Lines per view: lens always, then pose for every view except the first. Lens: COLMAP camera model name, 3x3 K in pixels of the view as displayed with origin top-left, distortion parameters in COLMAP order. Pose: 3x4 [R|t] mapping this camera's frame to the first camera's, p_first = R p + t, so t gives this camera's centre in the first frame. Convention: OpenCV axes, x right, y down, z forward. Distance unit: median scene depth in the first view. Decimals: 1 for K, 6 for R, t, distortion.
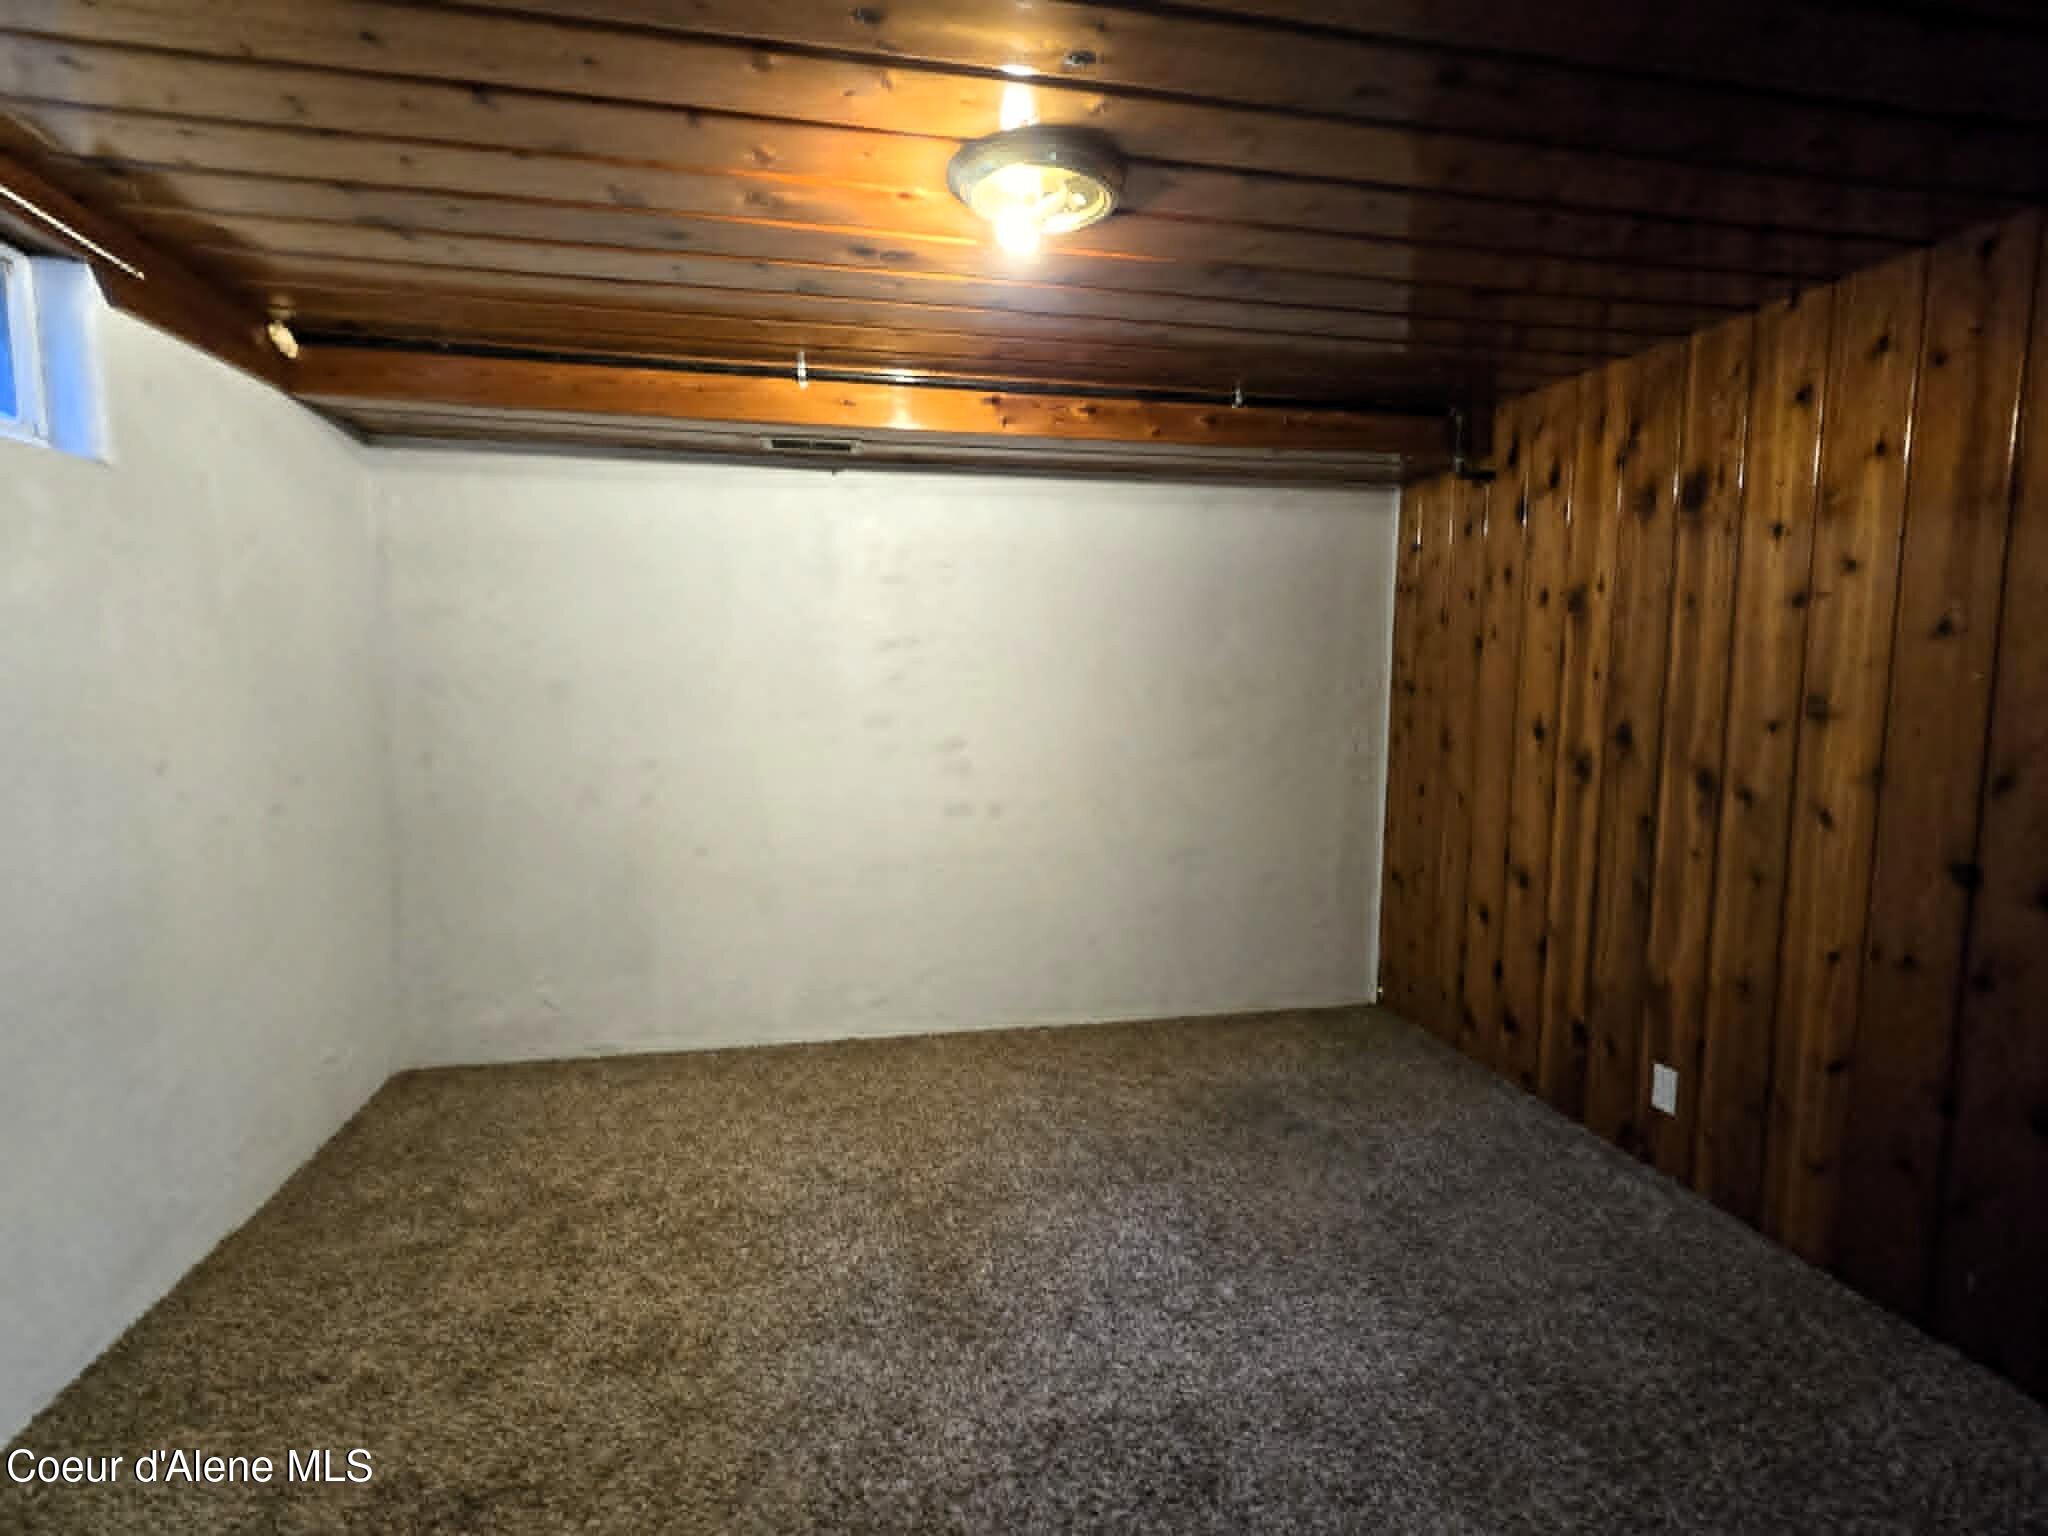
lens RADIAL K [[997.2, 0, 1019.9], [0, 997.2, 761.6], [0, 0, 1]] dist [-0.005150, -0.000154]
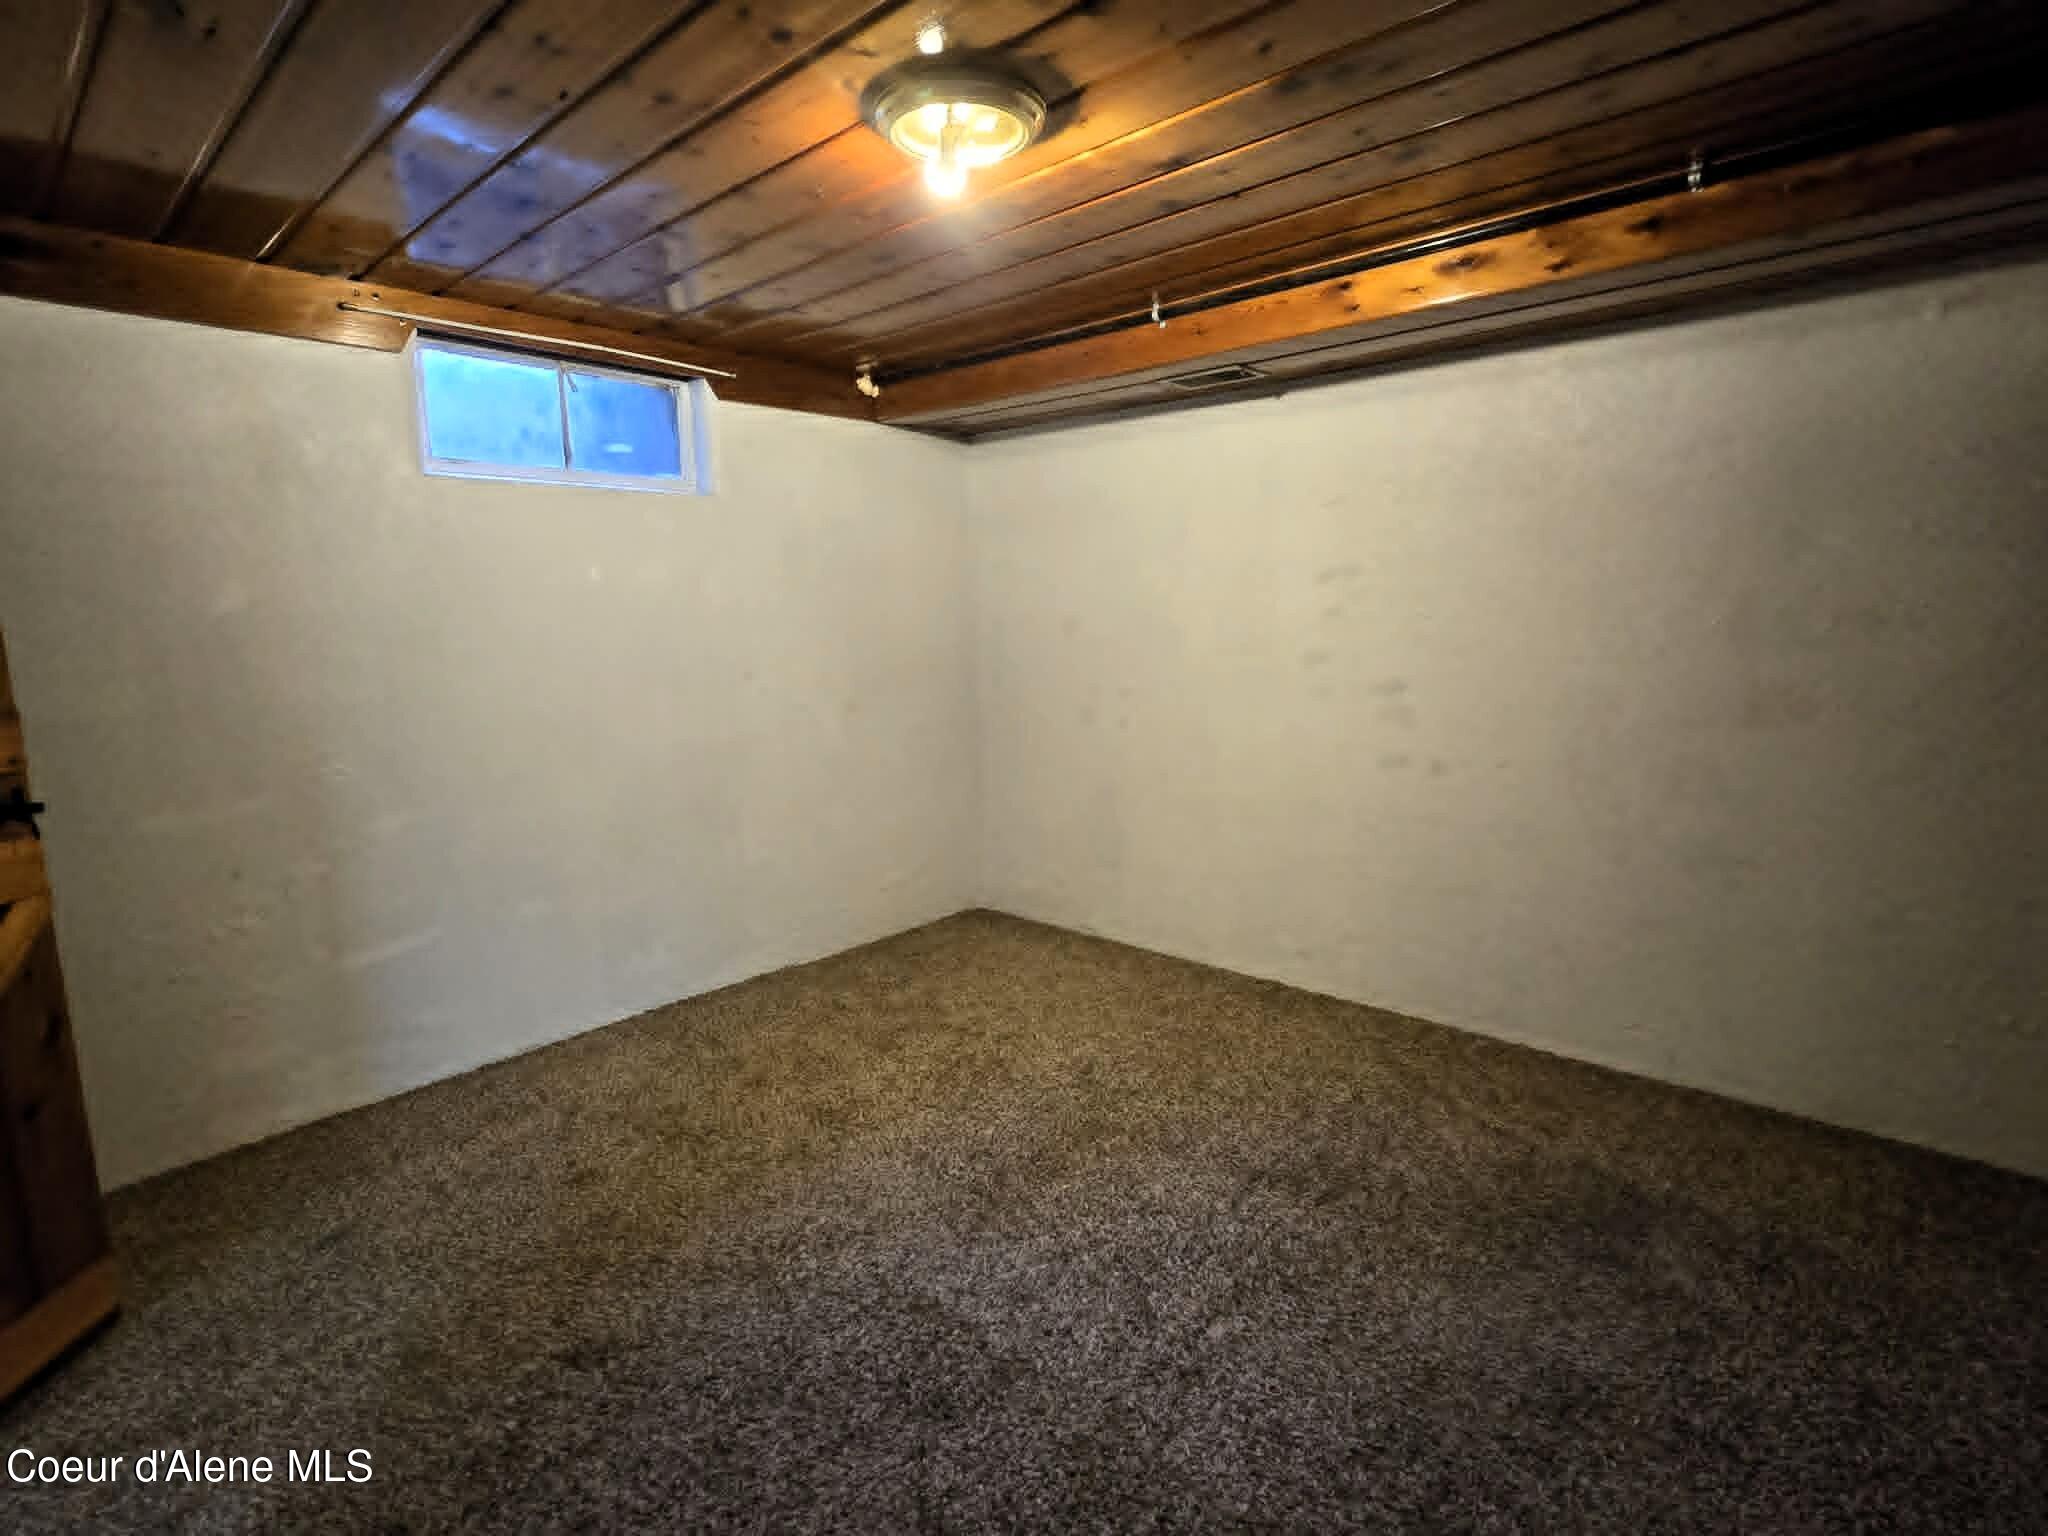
lens RADIAL K [[997.2, 0, 1019.9], [0, 997.2, 761.6], [0, 0, 1]] dist [-0.005150, -0.000154]
pose [[0.594884, 0.104147, -0.797036, 0.524421], [-0.051406, 0.994470, 0.091578, -0.018126], [0.802166, -0.013506, 0.596948, 0.250236]]
